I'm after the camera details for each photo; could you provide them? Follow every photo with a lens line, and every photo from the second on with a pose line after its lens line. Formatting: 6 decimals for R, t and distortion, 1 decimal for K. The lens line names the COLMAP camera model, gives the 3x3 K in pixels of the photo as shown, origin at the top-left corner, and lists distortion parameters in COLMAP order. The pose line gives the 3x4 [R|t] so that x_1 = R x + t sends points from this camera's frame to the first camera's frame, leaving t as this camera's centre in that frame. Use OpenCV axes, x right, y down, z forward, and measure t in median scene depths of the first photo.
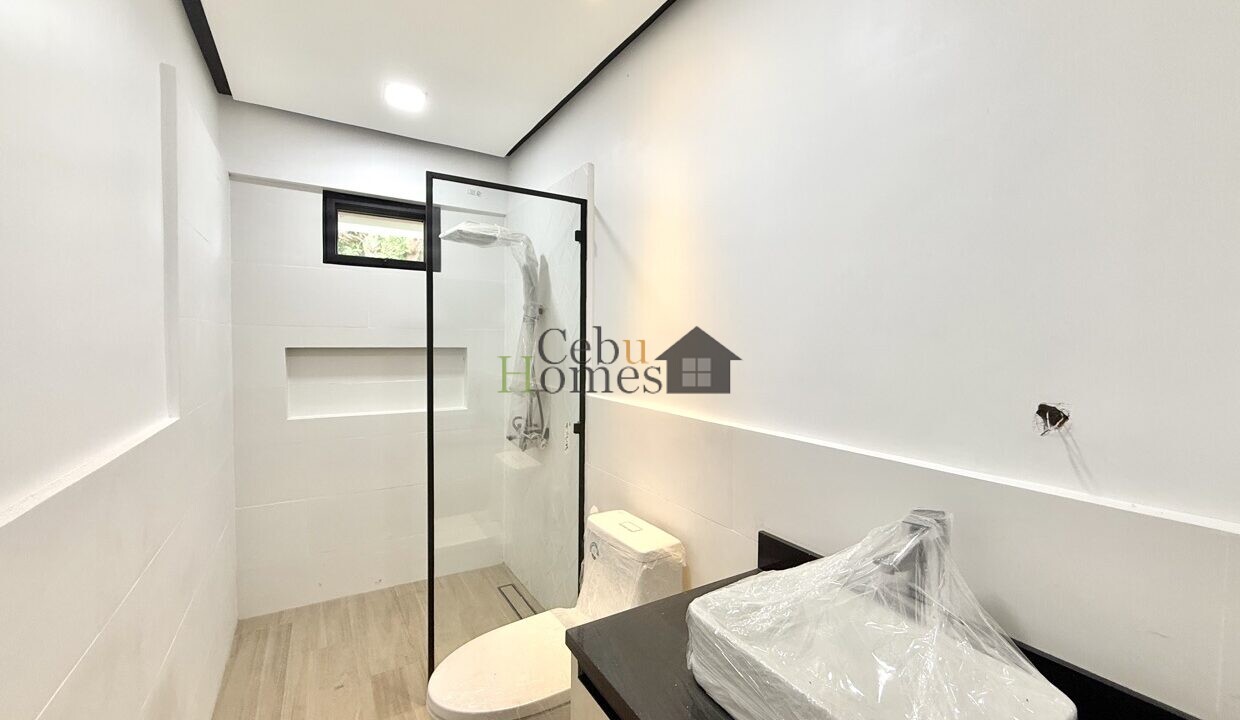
lens RADIAL K [[493.3, 0, 628.9], [0, 493.3, 357.4], [0, 0, 1]] dist [0.001193, -0.000283]
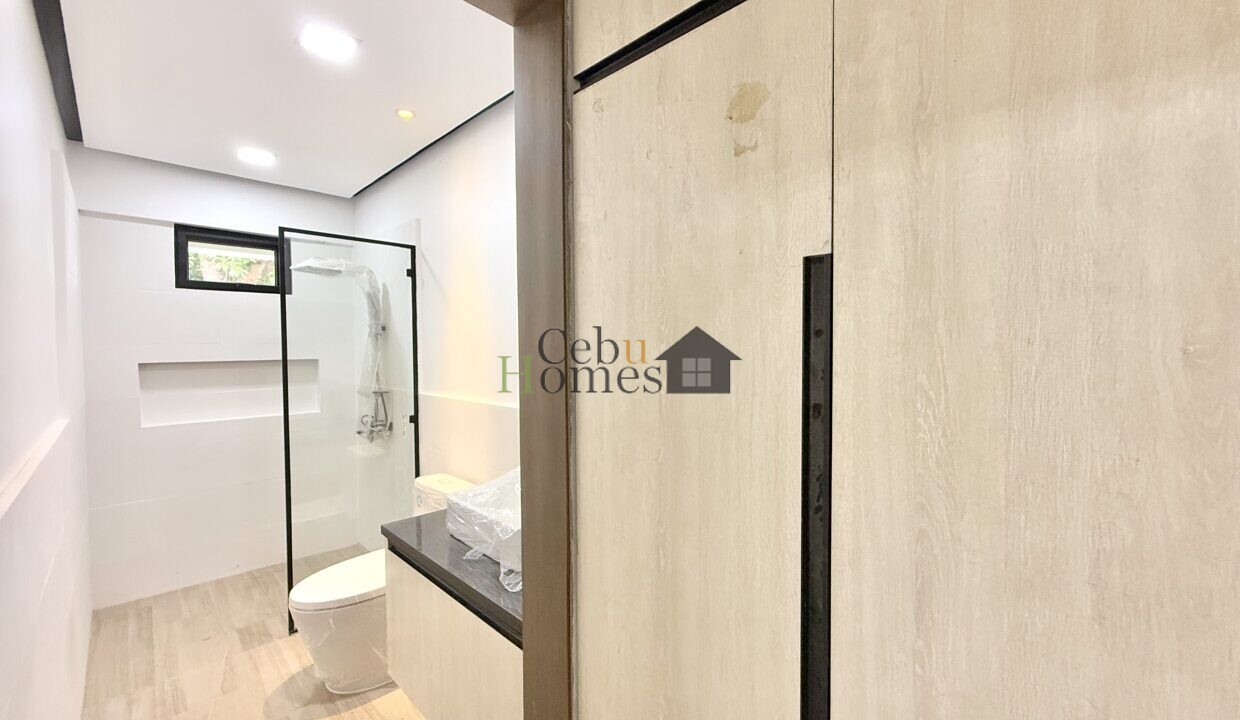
lens RADIAL K [[493.3, 0, 624.6], [0, 493.3, 361.4], [0, 0, 1]] dist [0.001193, -0.000283]
pose [[0.974655, -0.022777, 0.222549, 0.135966], [0.024063, 0.999706, -0.003068, 0.007270], [-0.222413, 0.008346, 0.974917, -0.349597]]
